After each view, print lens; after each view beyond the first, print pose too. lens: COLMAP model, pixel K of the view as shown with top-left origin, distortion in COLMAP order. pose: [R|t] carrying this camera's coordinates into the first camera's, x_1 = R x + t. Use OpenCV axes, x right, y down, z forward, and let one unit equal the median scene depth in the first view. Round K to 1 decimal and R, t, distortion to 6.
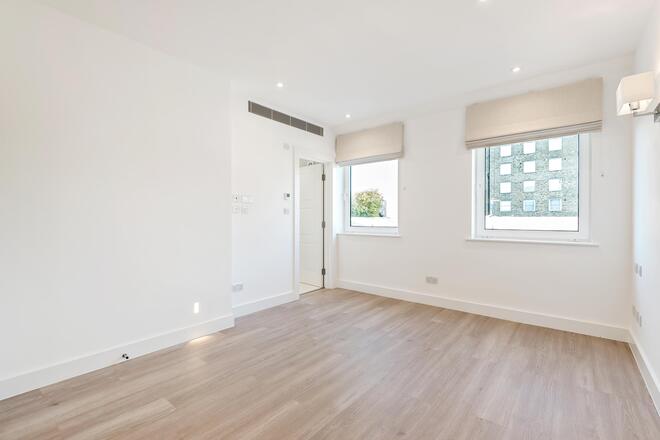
lens RADIAL K [[308.3, 0, 327.6], [0, 308.3, 218.8], [0, 0, 1]] dist [0.017610, -0.001394]
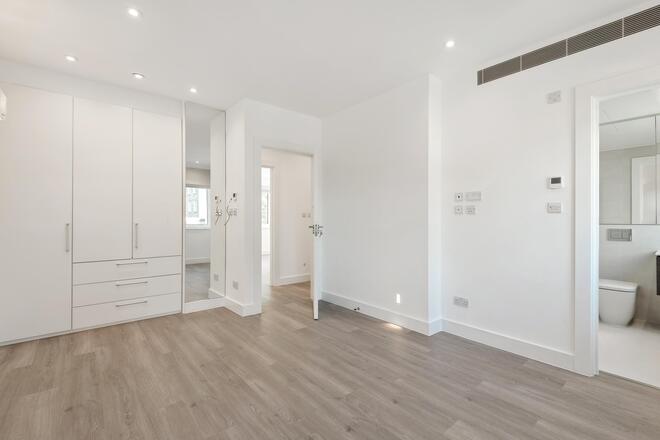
lens RADIAL K [[296.4, 0, 329.6], [0, 296.4, 217.8], [0, 0, 1]] dist [0.017866, -0.000369]
pose [[-0.180182, -0.002528, -0.983630, 0.667398], [-0.005118, 0.999986, -0.001633, -0.005711], [0.983620, 0.004740, -0.180193, 0.909043]]
